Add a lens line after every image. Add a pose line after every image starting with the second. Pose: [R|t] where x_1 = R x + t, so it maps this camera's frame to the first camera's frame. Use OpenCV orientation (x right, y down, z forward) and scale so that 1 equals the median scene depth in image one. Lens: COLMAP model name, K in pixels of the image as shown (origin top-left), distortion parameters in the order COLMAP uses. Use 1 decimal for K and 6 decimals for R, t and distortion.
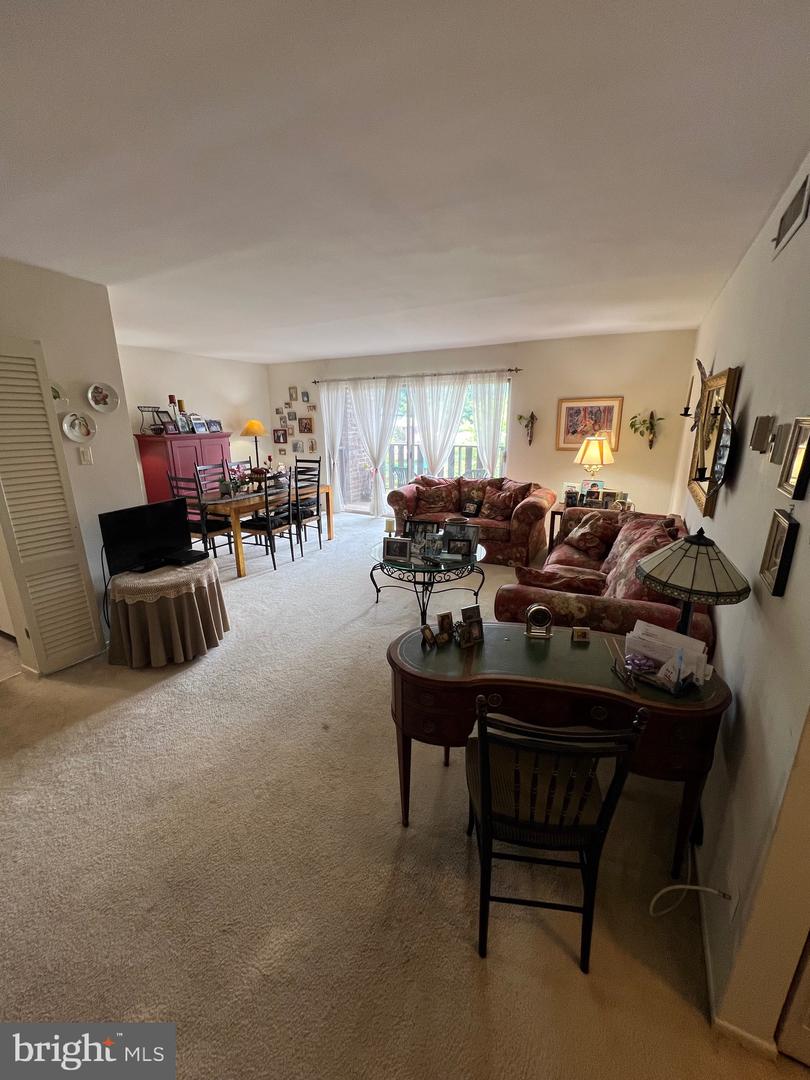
lens RADIAL K [[438.8, 0, 405.0], [0, 438.8, 540.0], [0, 0, 1]] dist [-0.001900, -0.000071]
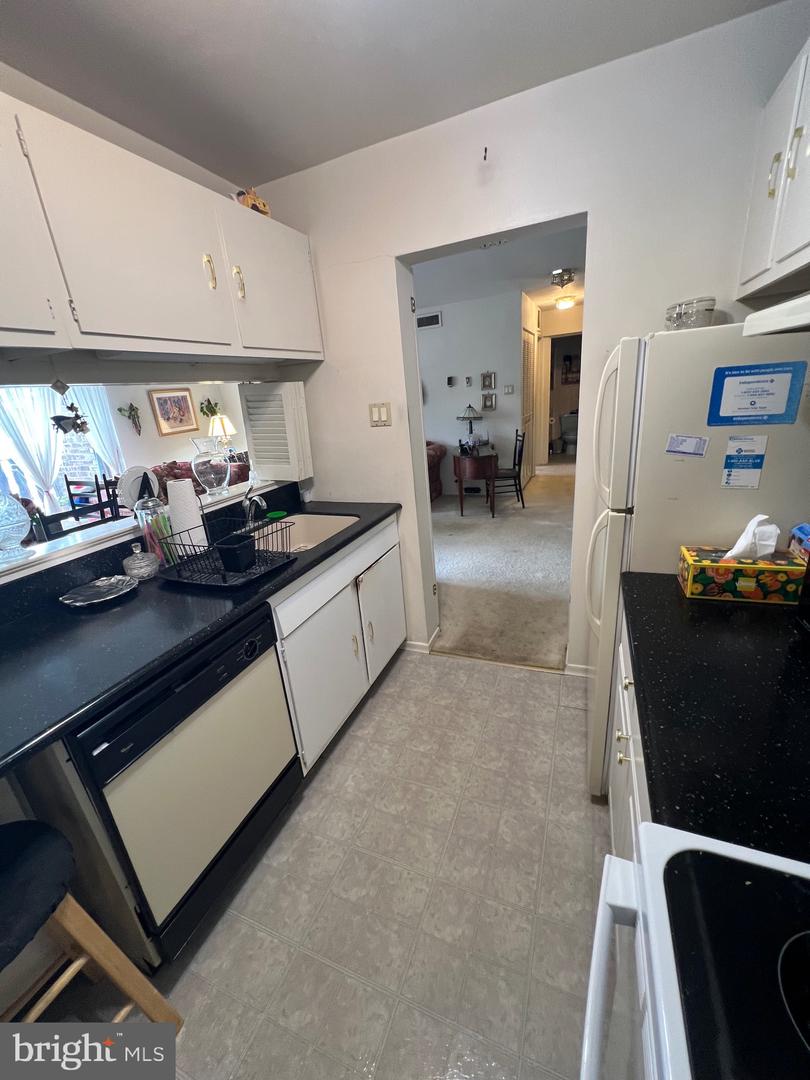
lens RADIAL K [[434.2, 0, 401.8], [0, 434.2, 541.0], [0, 0, 1]] dist [-0.002934, 0.000298]
pose [[-0.088264, -0.314424, 0.945170, -0.928631], [0.355685, 0.876370, 0.324752, -0.120536], [-0.930429, 0.364847, 0.034484, 0.527498]]
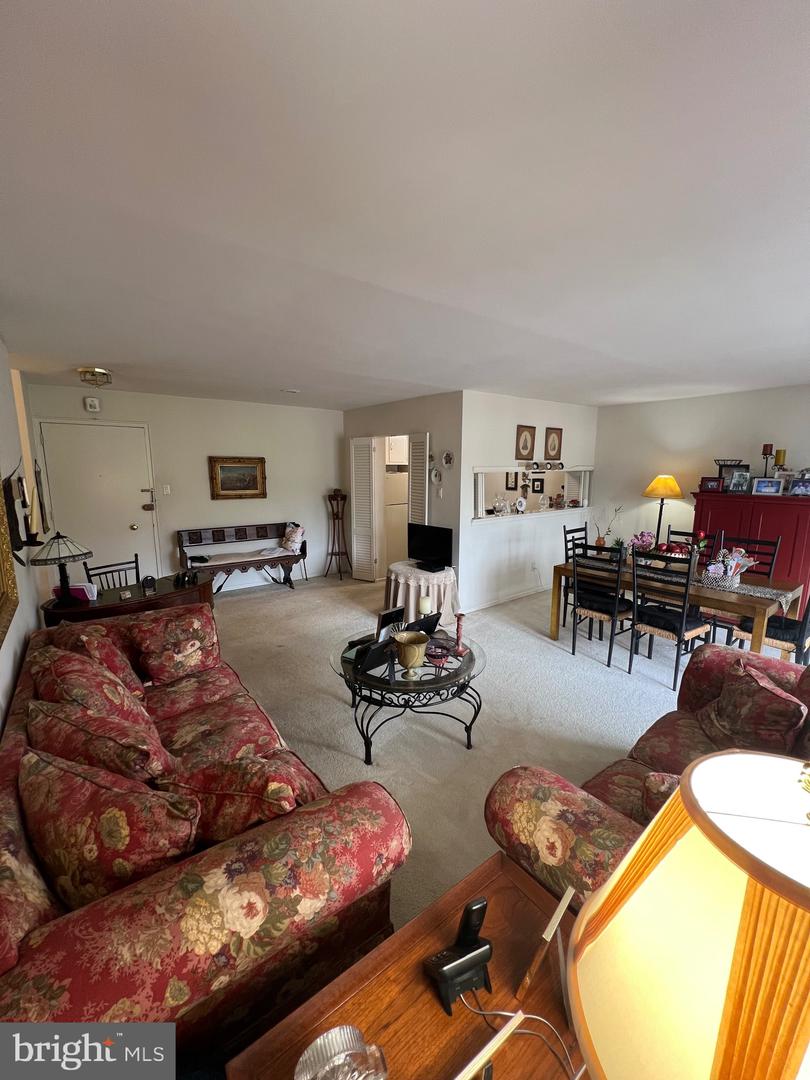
lens RADIAL K [[434.2, 0, 401.8], [0, 434.2, 541.0], [0, 0, 1]] dist [-0.002934, 0.000298]
pose [[-0.425786, 0.162827, -0.890053, 0.500346], [-0.245061, 0.926158, 0.286666, -0.265821], [0.871006, 0.340175, -0.354442, 0.870952]]
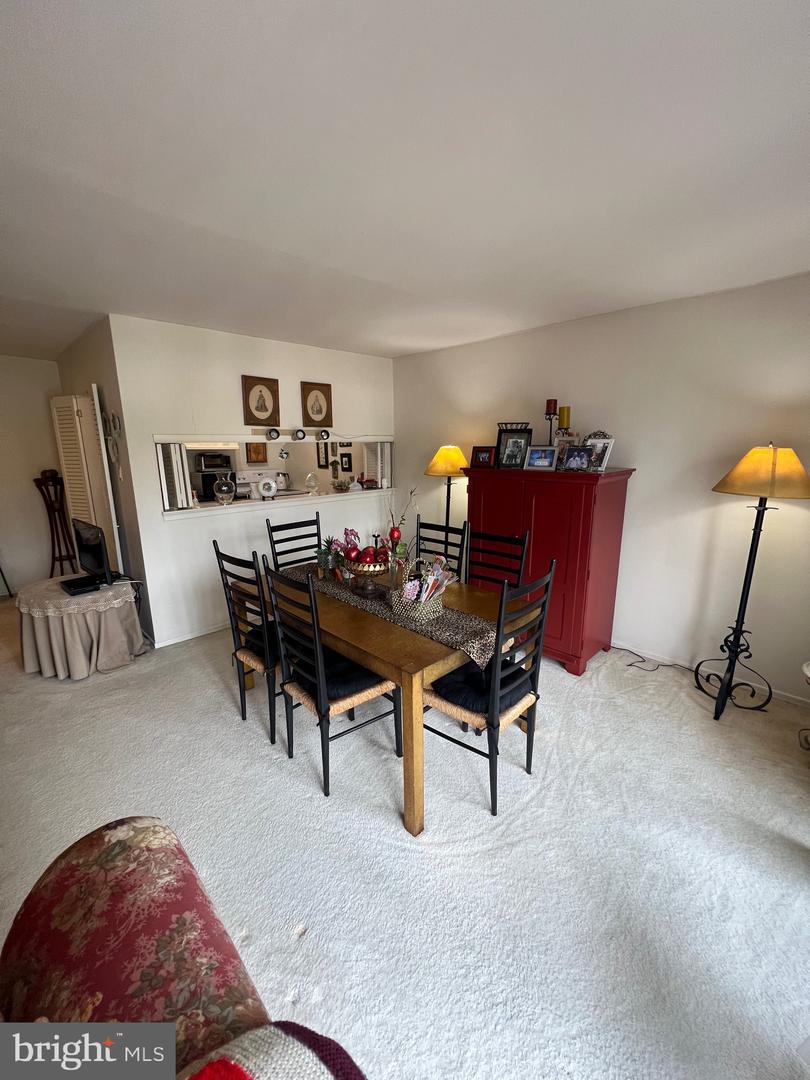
lens RADIAL K [[434.2, 0, 401.8], [0, 434.2, 541.0], [0, 0, 1]] dist [-0.002934, 0.000298]
pose [[-0.313348, 0.216350, -0.924665, 0.087354], [-0.251056, 0.920187, 0.300379, -0.321421], [0.915852, 0.326266, -0.234022, 1.148490]]
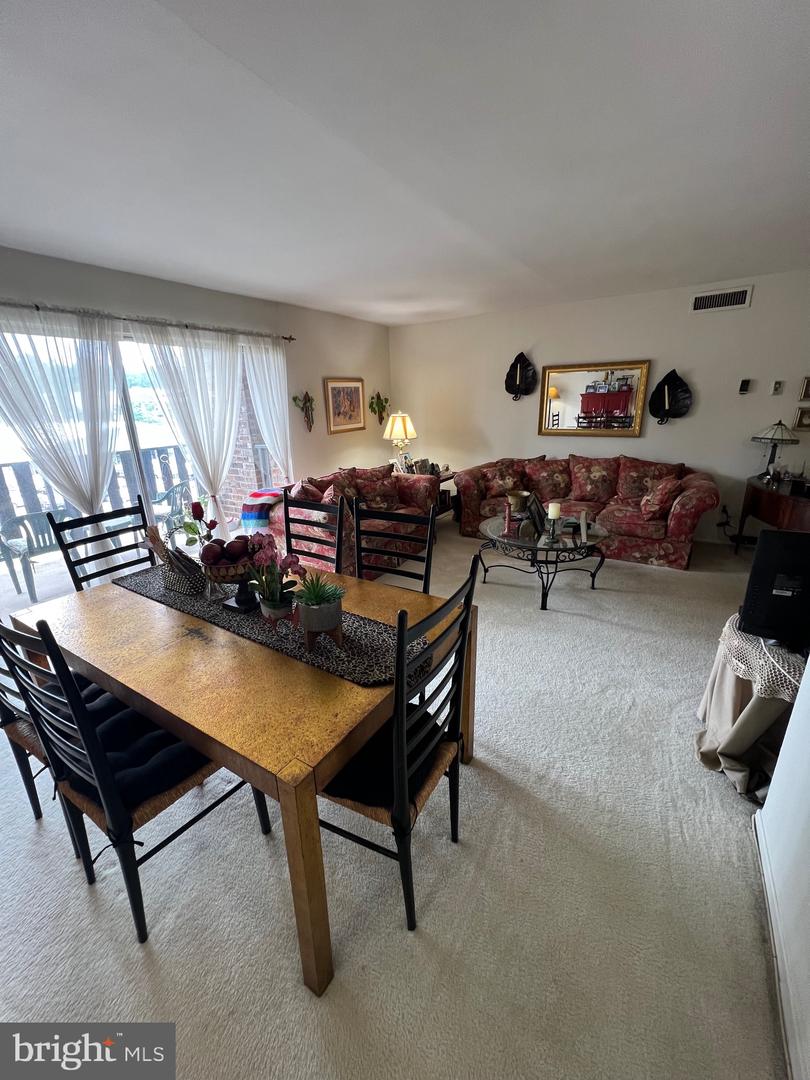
lens RADIAL K [[434.2, 0, 401.8], [0, 434.2, 541.0], [0, 0, 1]] dist [-0.002934, 0.000298]
pose [[0.079497, -0.301905, 0.950018, -0.636630], [0.303411, 0.915143, 0.265433, -0.213519], [-0.949538, 0.267145, 0.164352, 0.835282]]
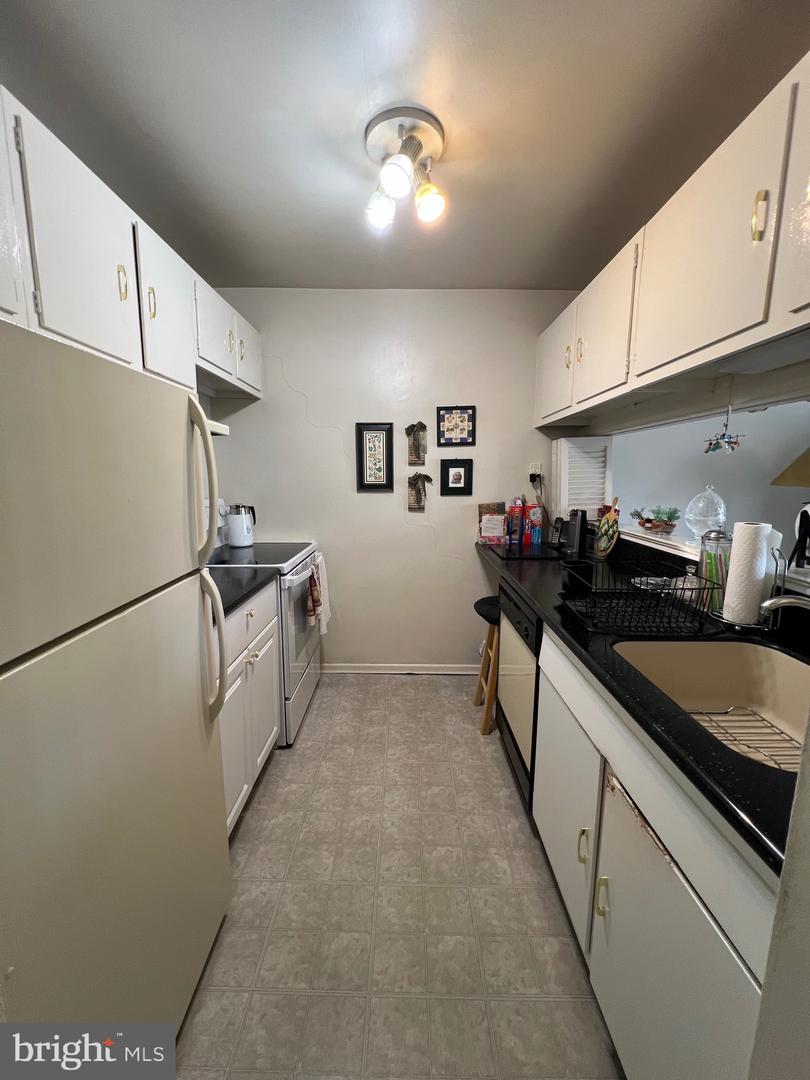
lens RADIAL K [[434.2, 0, 401.8], [0, 434.2, 541.0], [0, 0, 1]] dist [-0.002934, 0.000298]
pose [[0.461877, 0.142000, -0.875503, -0.463428], [-0.254316, 0.966856, 0.022651, -0.058514], [0.849702, 0.212193, 0.482681, 0.397437]]
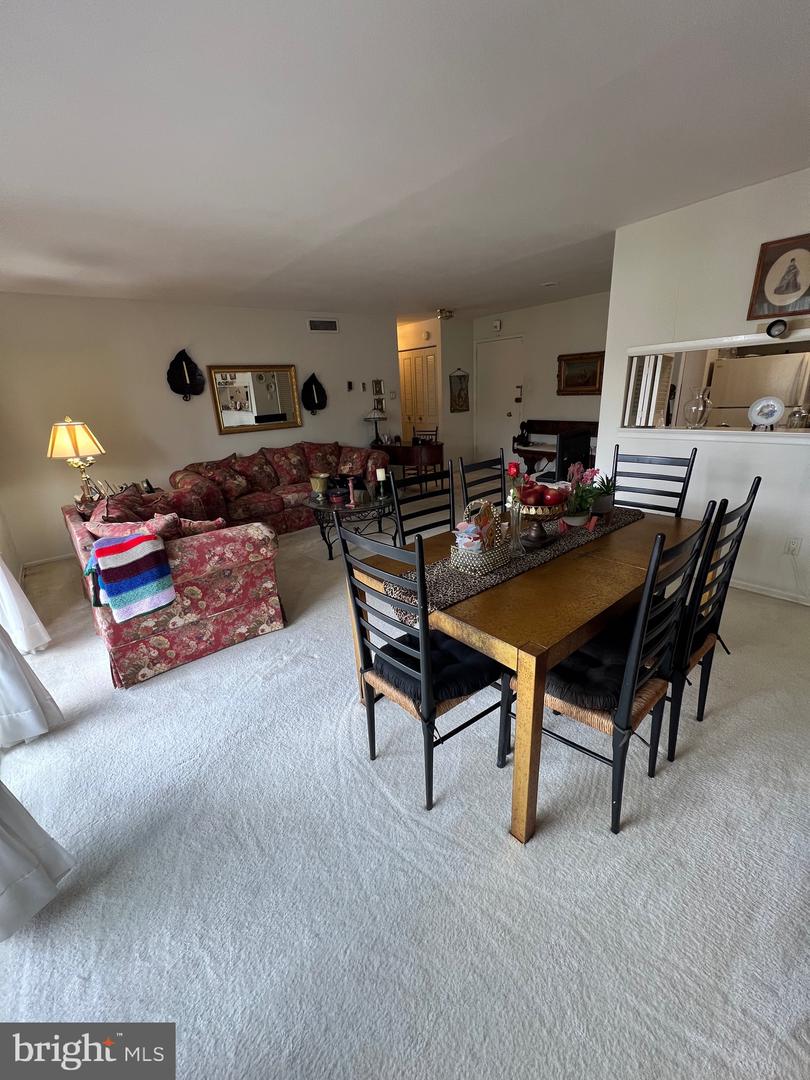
lens RADIAL K [[434.2, 0, 401.8], [0, 434.2, 541.0], [0, 0, 1]] dist [-0.002934, 0.000298]
pose [[-0.919839, -0.072374, 0.385563, -0.374096], [0.167087, 0.816952, 0.551971, -0.356877], [-0.354934, 0.572147, -0.739371, 1.363827]]
